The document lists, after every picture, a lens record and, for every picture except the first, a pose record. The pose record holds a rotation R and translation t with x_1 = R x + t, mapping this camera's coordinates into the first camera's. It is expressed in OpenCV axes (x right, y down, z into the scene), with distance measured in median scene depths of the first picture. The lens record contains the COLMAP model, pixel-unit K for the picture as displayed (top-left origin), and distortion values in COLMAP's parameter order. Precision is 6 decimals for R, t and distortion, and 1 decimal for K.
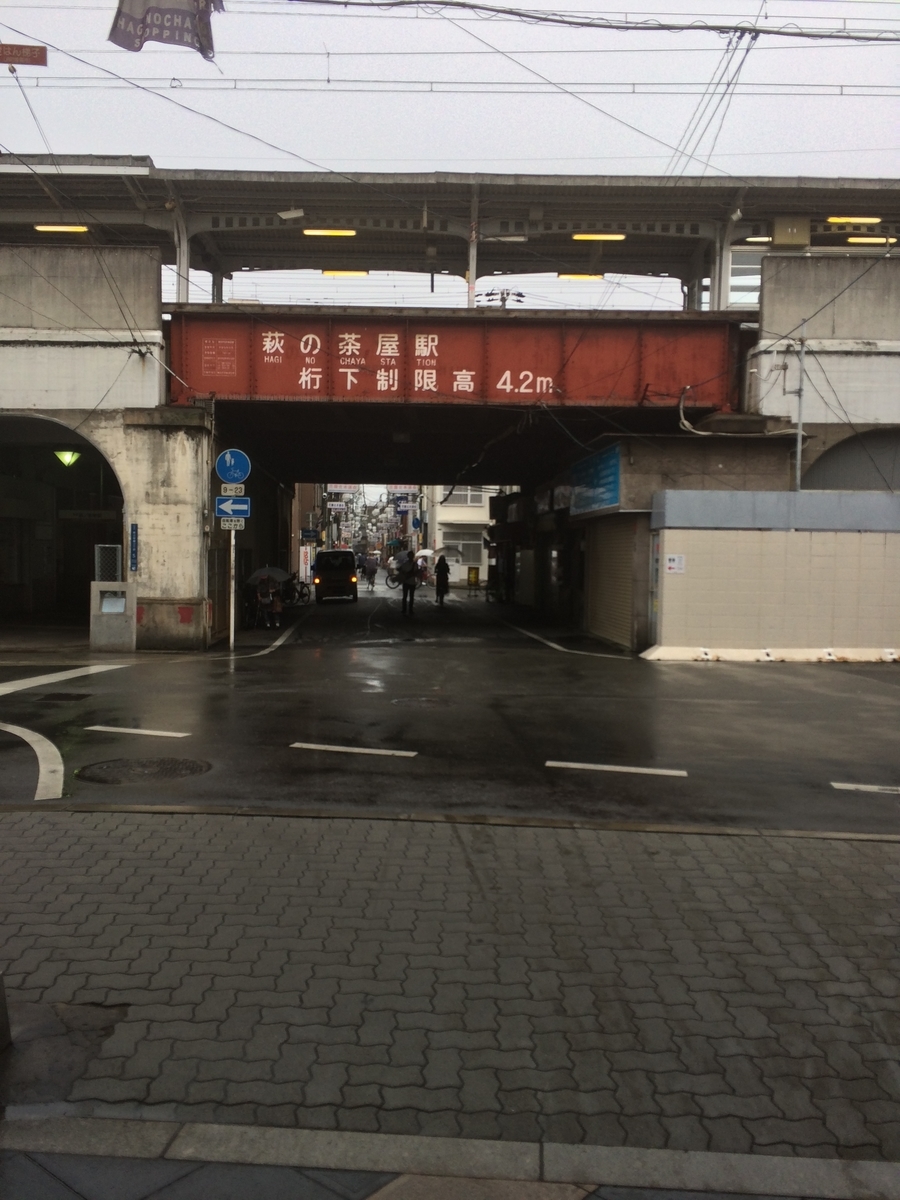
lens RADIAL K [[1044.0, 0, 443.5], [0, 1044.0, 600.0], [0, 0, 1]] dist [0.083249, -0.123654]
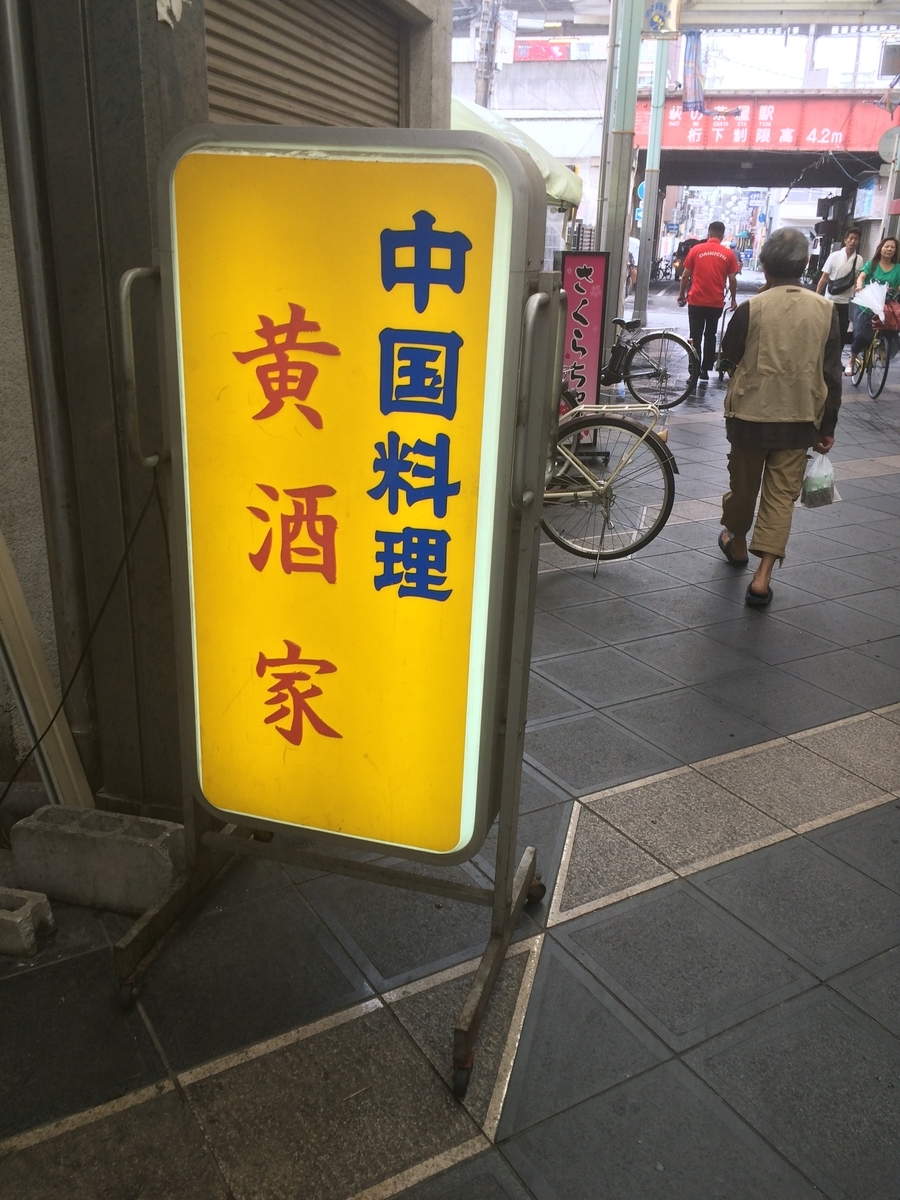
lens RADIAL K [[1044.0, 0, 443.5], [0, 1044.0, 600.0], [0, 0, 1]] dist [0.083249, -0.123654]
pose [[0.950793, 0.120883, -0.285271, 0.071264], [-0.037220, 0.958642, 0.282170, 0.049486], [0.307582, -0.257668, 0.915970, -0.940093]]
